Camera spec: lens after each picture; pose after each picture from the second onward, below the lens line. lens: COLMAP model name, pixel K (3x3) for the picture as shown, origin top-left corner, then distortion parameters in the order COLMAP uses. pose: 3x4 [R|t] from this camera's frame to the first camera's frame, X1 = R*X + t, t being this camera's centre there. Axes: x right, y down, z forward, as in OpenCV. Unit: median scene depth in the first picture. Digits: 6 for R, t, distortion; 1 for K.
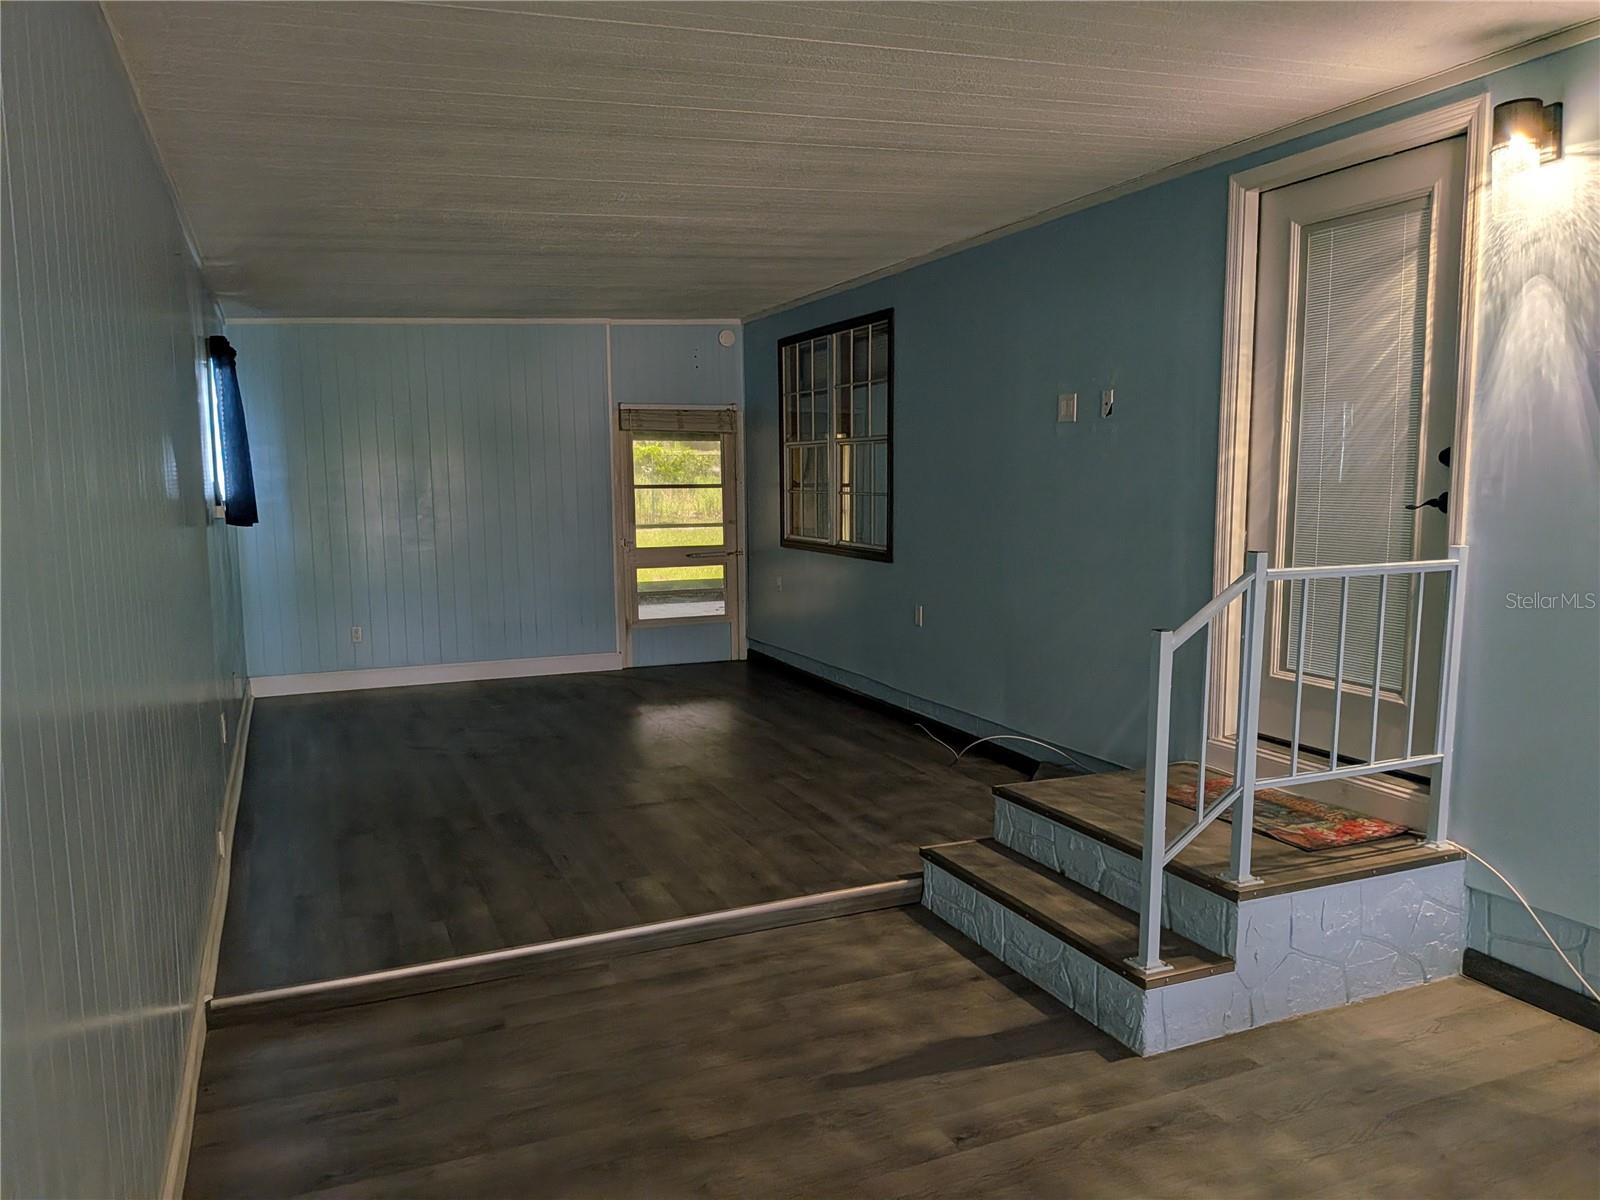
lens RADIAL K [[1158.9, 0, 801.6], [0, 1158.9, 597.6], [0, 0, 1]] dist [0.047530, -0.057758]
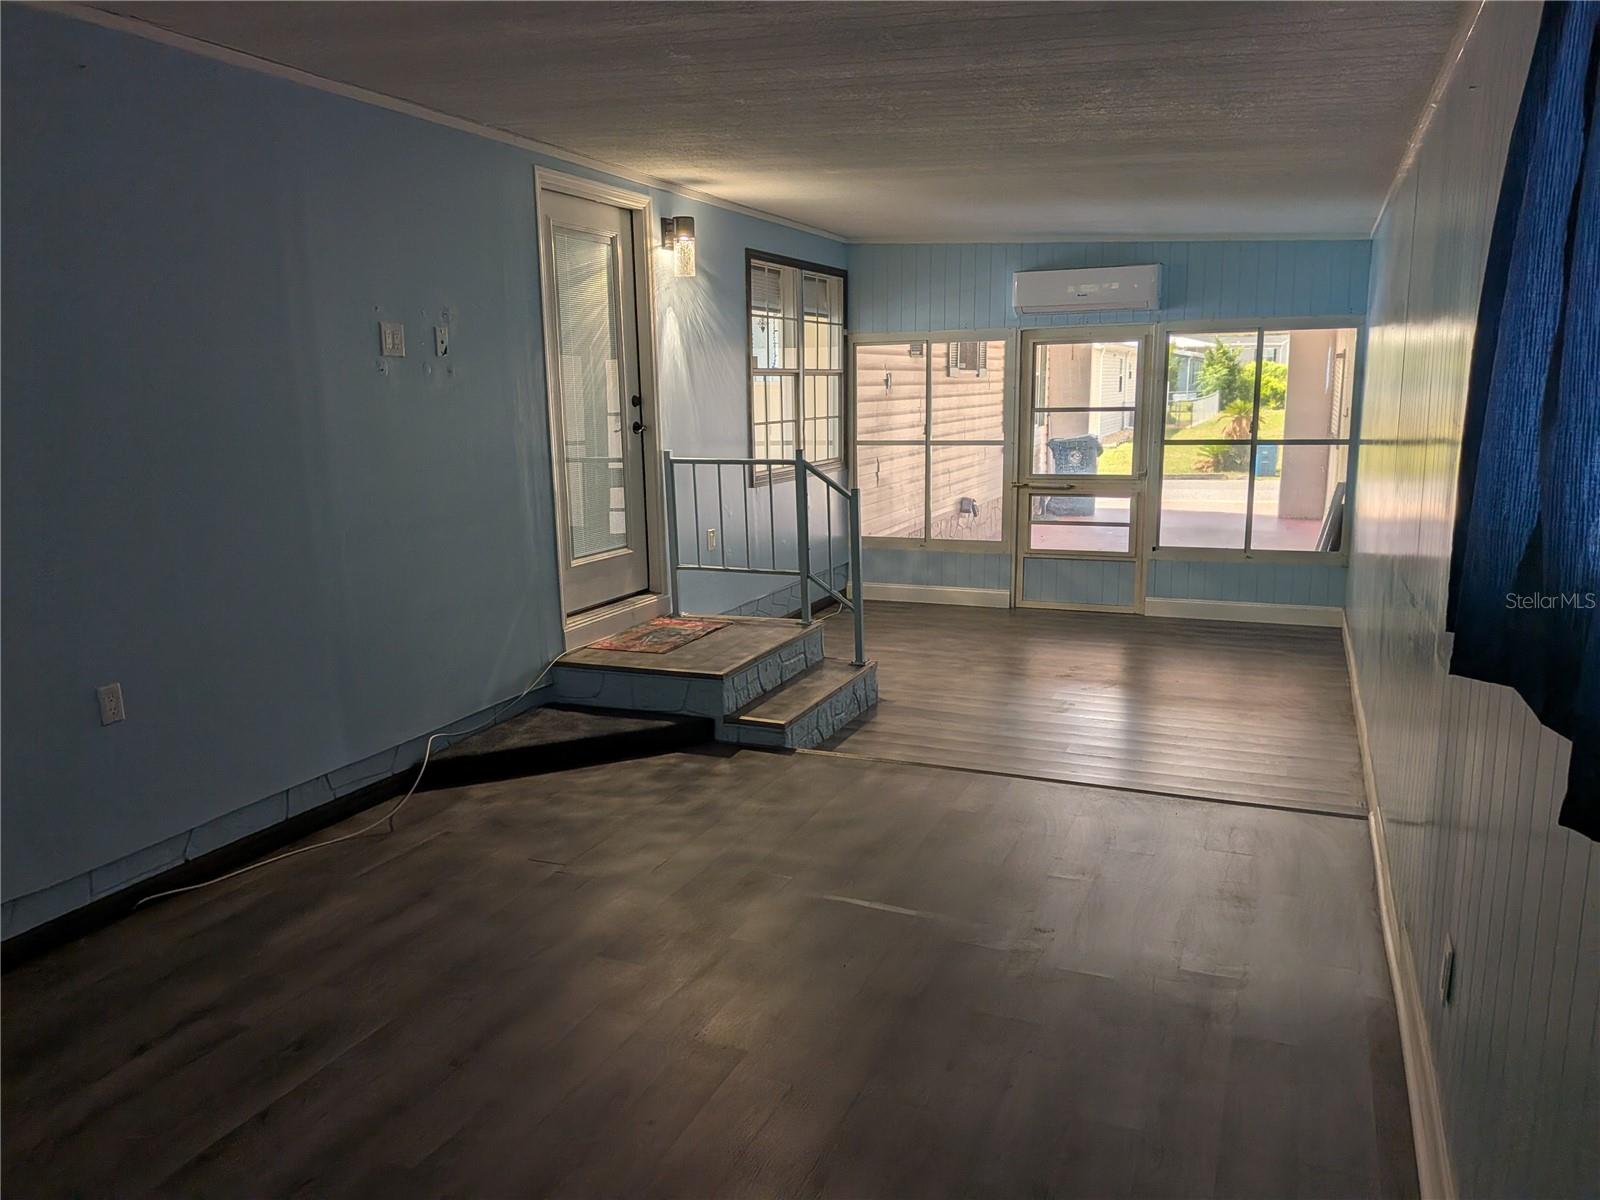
lens RADIAL K [[1158.9, 0, 803.4], [0, 1158.9, 613.8], [0, 0, 1]] dist [0.047530, -0.057758]
pose [[-0.691369, -0.116846, 0.712991, -0.741356], [0.099511, 0.962031, 0.254153, -0.193940], [-0.715616, 0.246663, -0.653491, 1.709061]]
